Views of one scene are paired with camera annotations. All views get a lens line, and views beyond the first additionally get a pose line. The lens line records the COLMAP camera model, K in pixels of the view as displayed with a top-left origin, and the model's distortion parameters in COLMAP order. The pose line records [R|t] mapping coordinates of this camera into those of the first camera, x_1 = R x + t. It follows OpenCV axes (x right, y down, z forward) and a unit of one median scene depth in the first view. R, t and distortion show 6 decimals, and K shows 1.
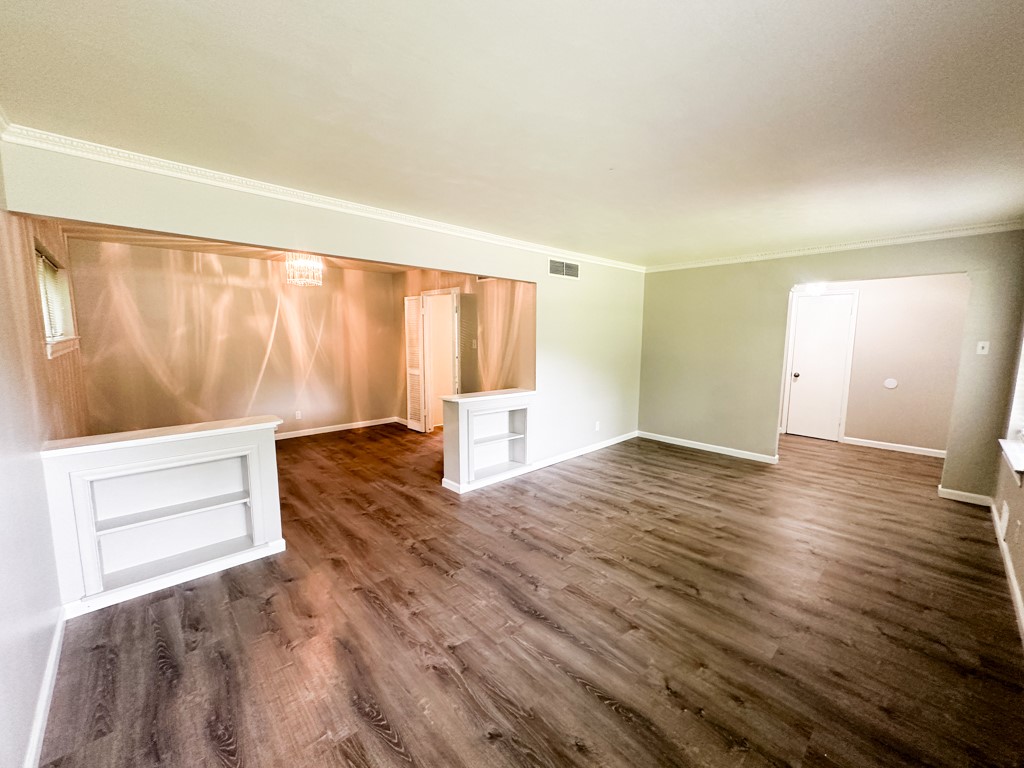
lens RADIAL K [[406.7, 0, 510.1], [0, 406.7, 382.7], [0, 0, 1]] dist [-0.003662, 0.000244]
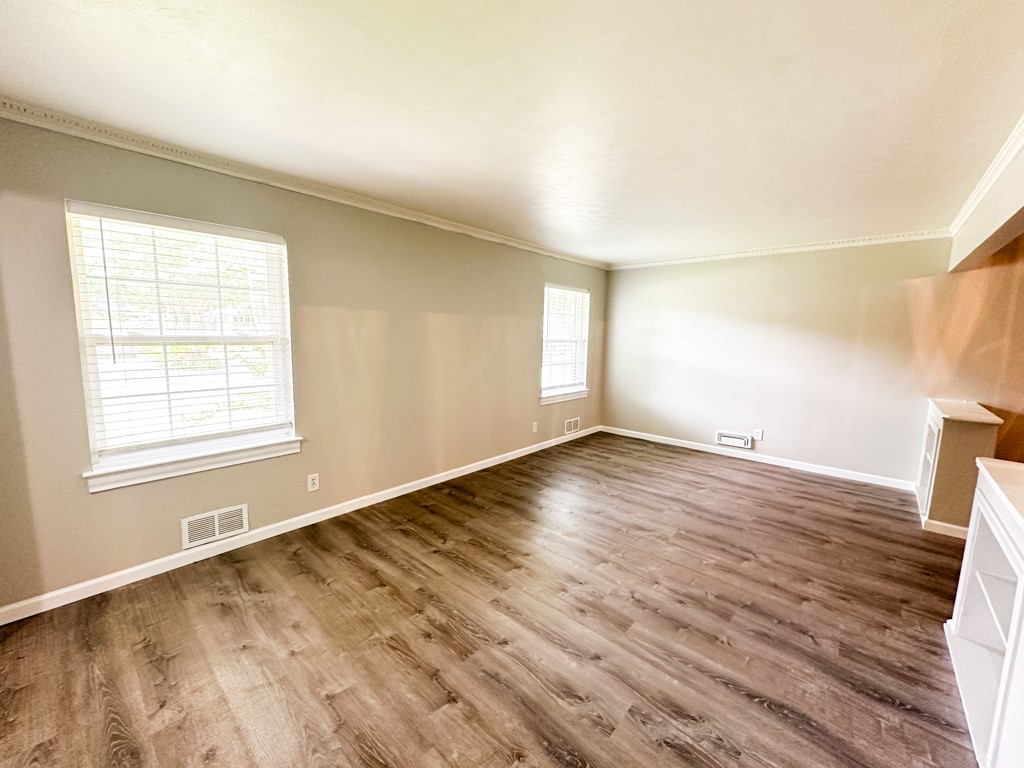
lens RADIAL K [[406.7, 0, 510.1], [0, 406.7, 382.7], [0, 0, 1]] dist [-0.003662, 0.000244]
pose [[-0.996148, -0.011058, -0.086984, 0.477308], [-0.031983, 0.969493, 0.243025, -0.149019], [0.081643, 0.244871, -0.966112, 1.332318]]
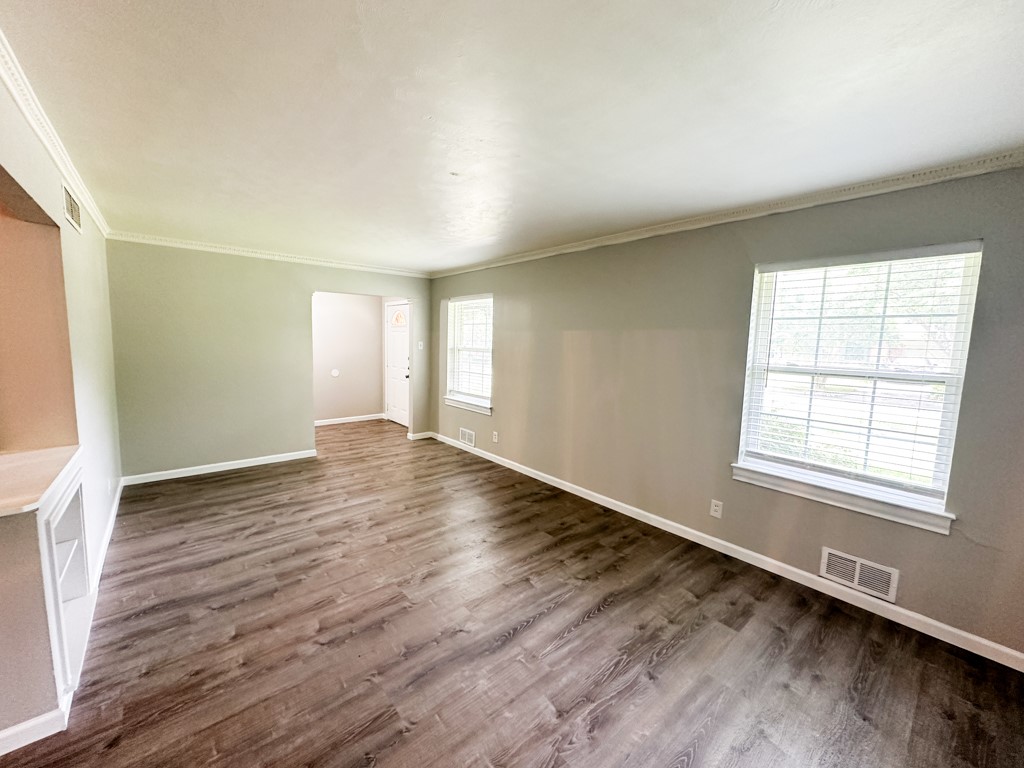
lens RADIAL K [[406.7, 0, 510.1], [0, 406.7, 382.7], [0, 0, 1]] dist [-0.003662, 0.000244]
pose [[0.045823, -0.107976, 0.993097, -0.447675], [0.097180, 0.989908, 0.103145, -0.063020], [-0.994211, 0.091783, 0.055854, 0.486365]]
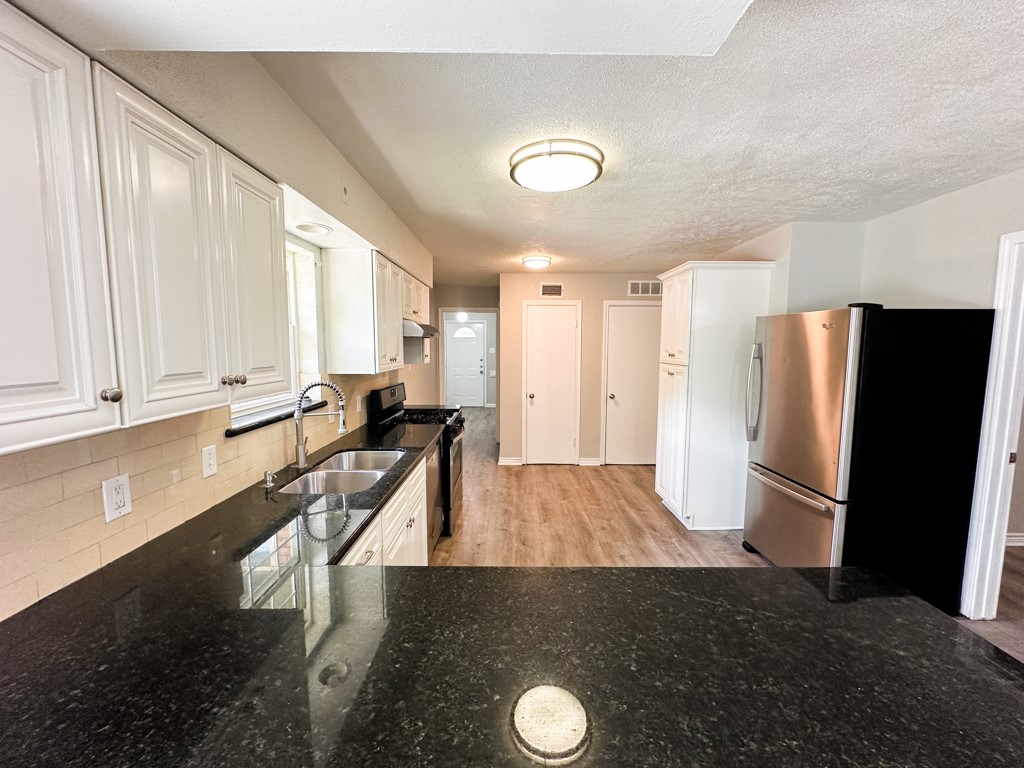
lens RADIAL K [[406.7, 0, 510.1], [0, 406.7, 382.7], [0, 0, 1]] dist [-0.003662, 0.000244]
pose [[-0.726042, -0.068846, 0.684195, -0.631477], [0.081257, 0.979415, 0.184779, -0.335880], [-0.682832, 0.189753, -0.705503, 2.625985]]
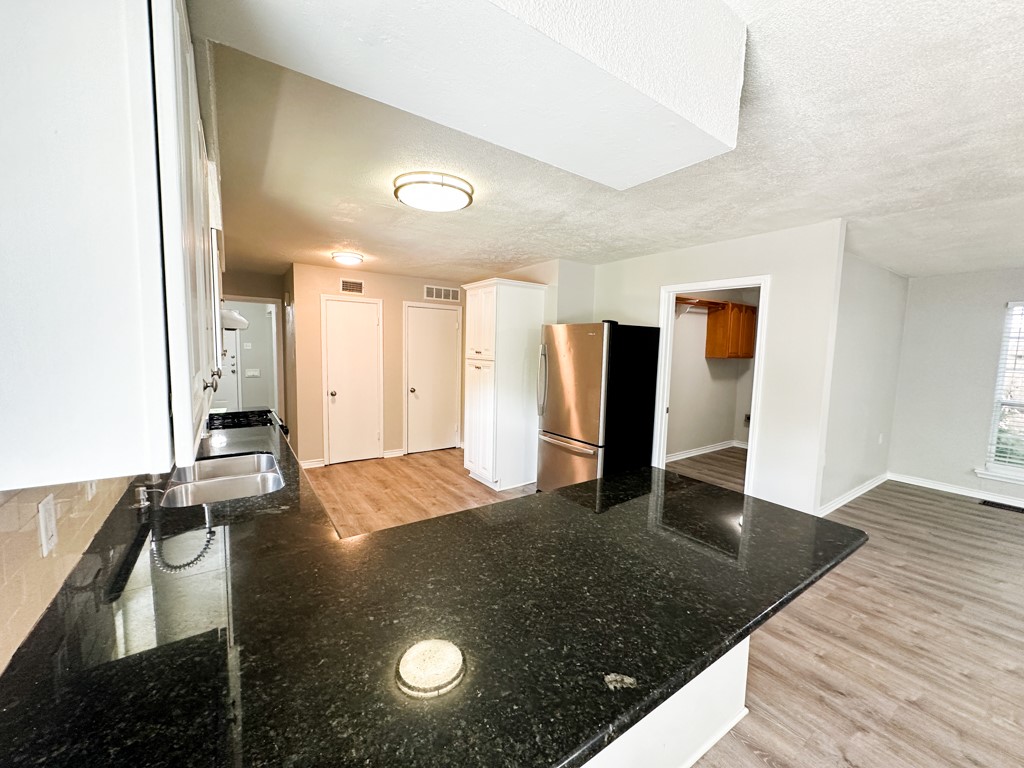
lens RADIAL K [[406.7, 0, 510.1], [0, 406.7, 382.7], [0, 0, 1]] dist [-0.003662, 0.000244]
pose [[-0.988447, -0.039467, 0.146336, -0.520490], [-0.007451, 0.976988, 0.213162, -0.354393], [-0.151382, 0.209609, -0.965996, 2.798720]]
